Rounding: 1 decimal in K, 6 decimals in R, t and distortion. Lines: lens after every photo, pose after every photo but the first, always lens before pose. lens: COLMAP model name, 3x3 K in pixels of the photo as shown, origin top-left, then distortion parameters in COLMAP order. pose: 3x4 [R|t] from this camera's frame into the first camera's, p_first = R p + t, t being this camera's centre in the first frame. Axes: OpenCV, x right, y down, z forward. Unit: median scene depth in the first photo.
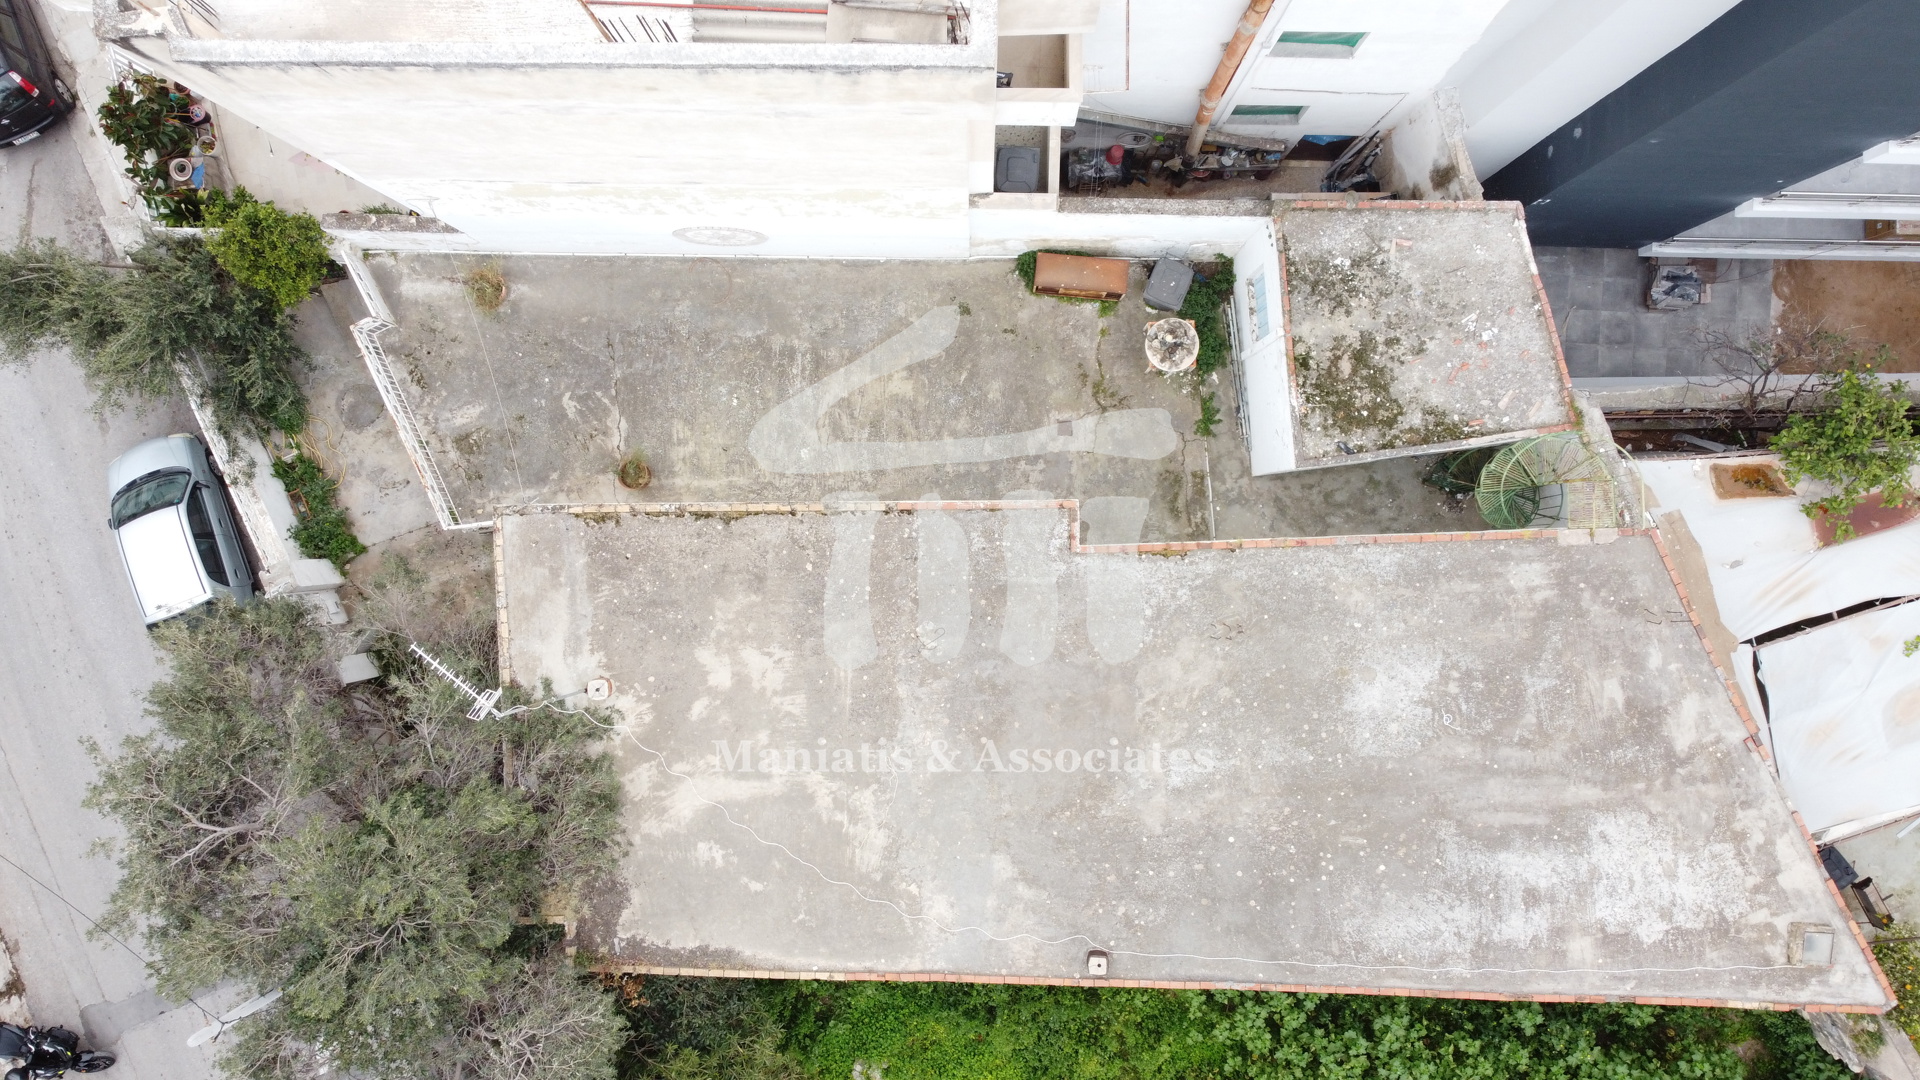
lens RADIAL K [[1430.8, 0, 957.3], [0, 1430.8, 543.4], [0, 0, 1]] dist [0.008501, -0.013298]
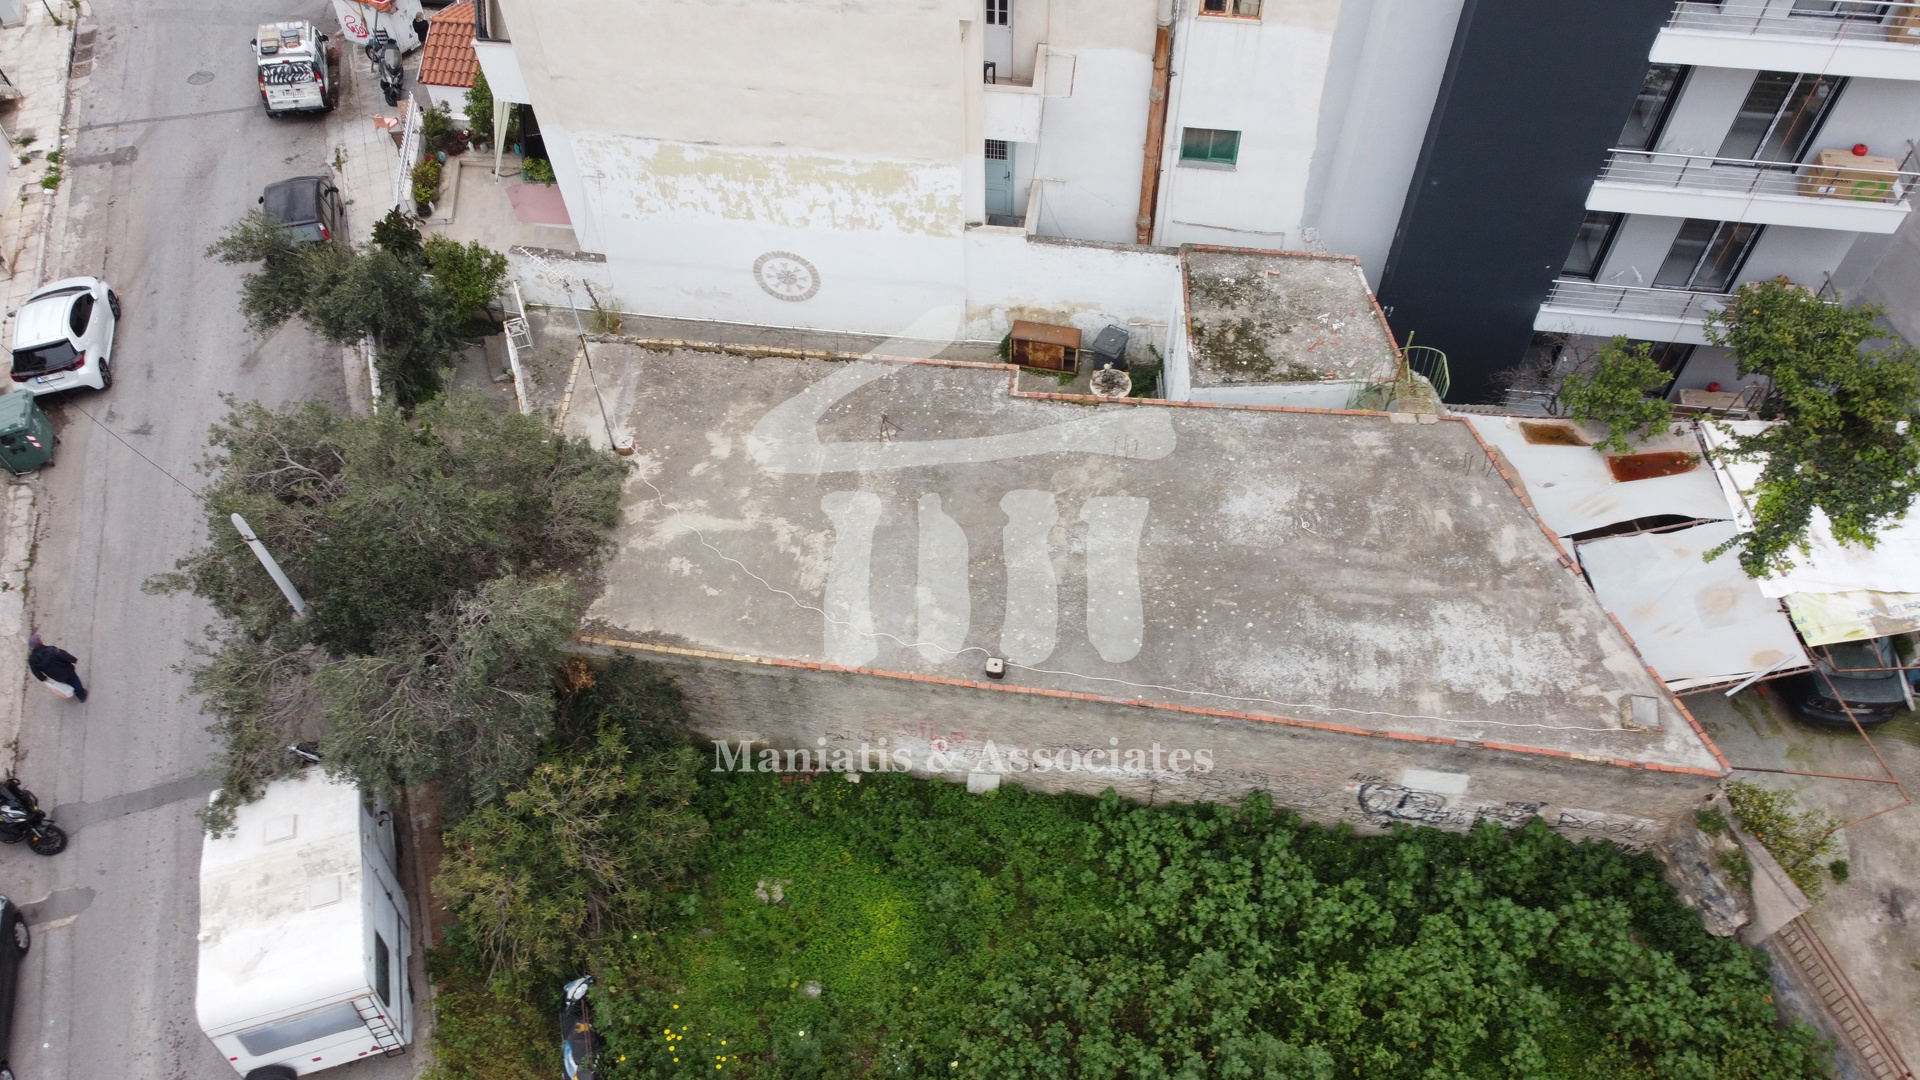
lens RADIAL K [[1430.8, 0, 960.4], [0, 1430.8, 556.0], [0, 0, 1]] dist [0.008501, -0.013298]
pose [[0.992505, 0.097660, -0.073462, 0.143635], [-0.122150, 0.810940, -0.572237, 0.860676], [0.003689, 0.576922, 0.816791, 0.029442]]
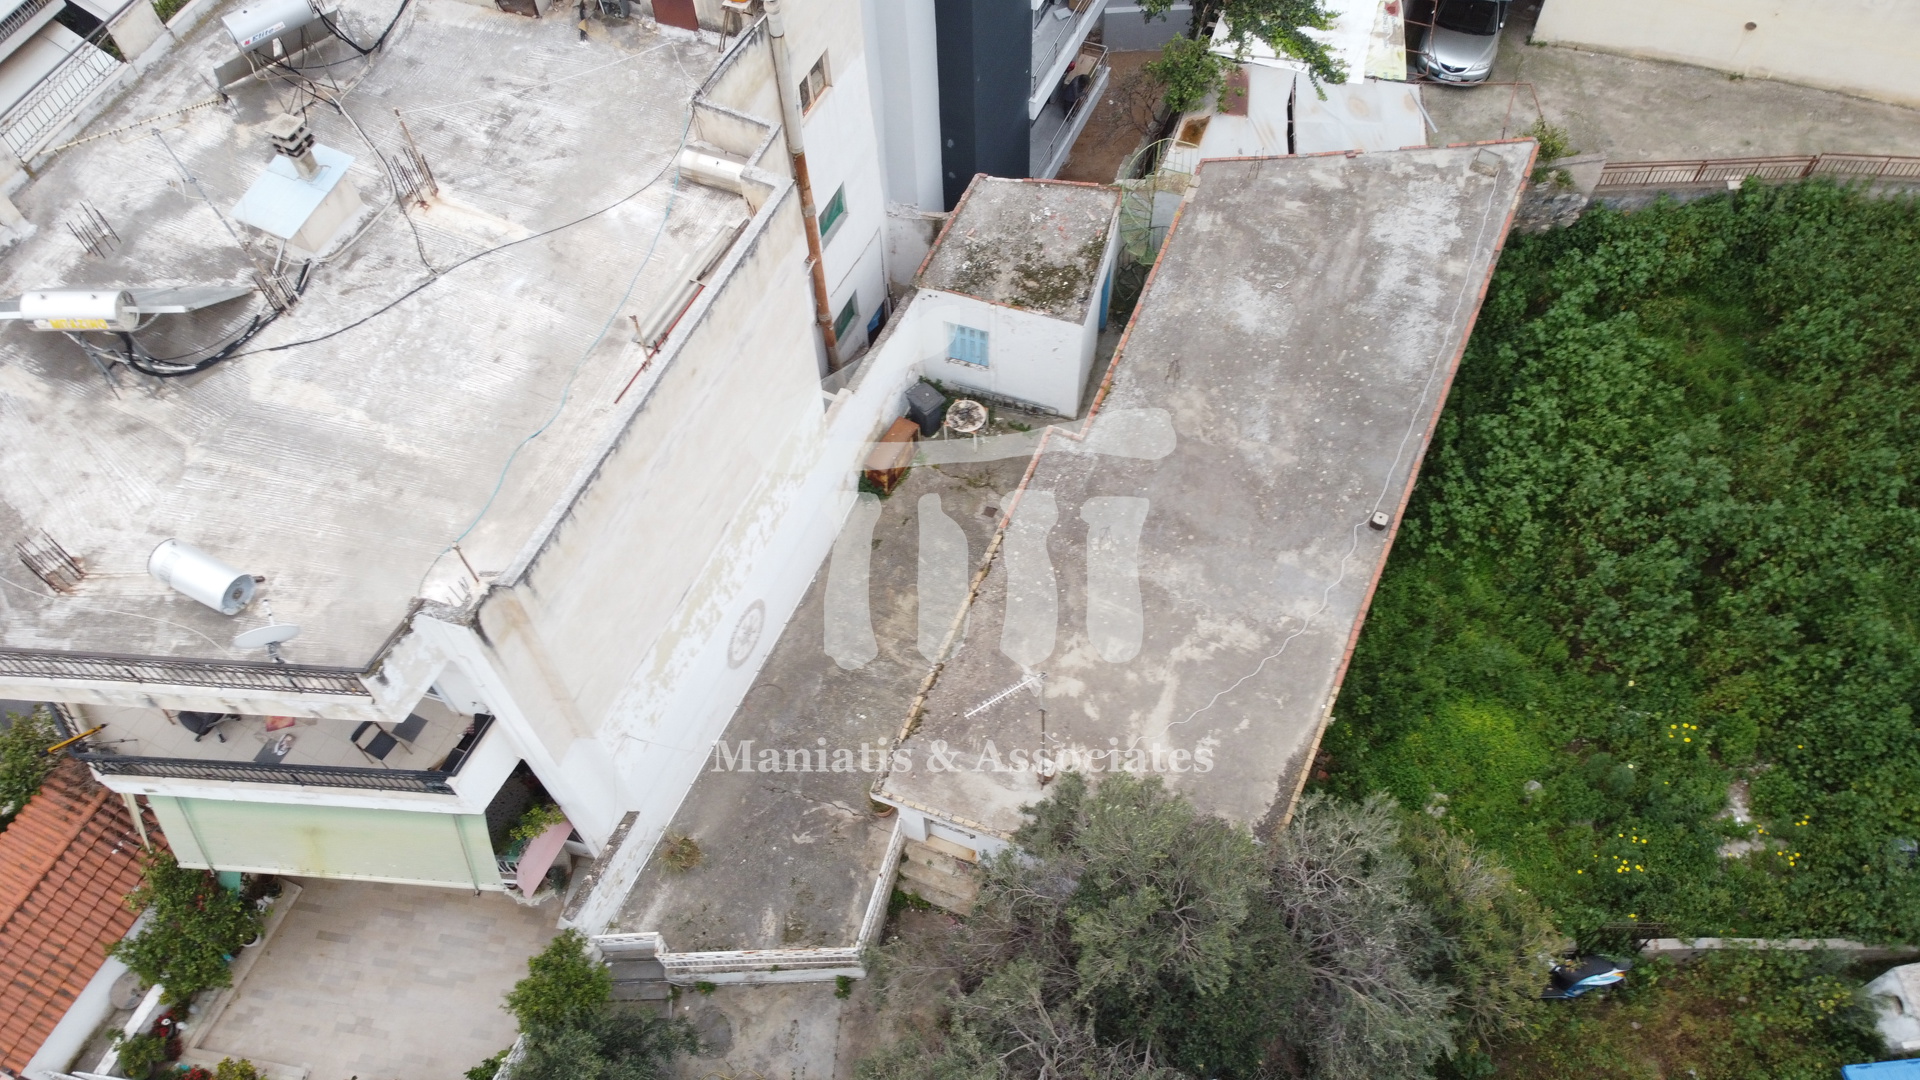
lens RADIAL K [[1430.8, 0, 964.9], [0, 1430.8, 556.9], [0, 0, 1]] dist [0.008501, -0.013298]
pose [[0.400136, -0.782098, 0.477717, -0.707590], [0.916185, 0.328700, -0.229263, 0.254164], [0.022281, 0.529414, 0.848071, -0.113480]]
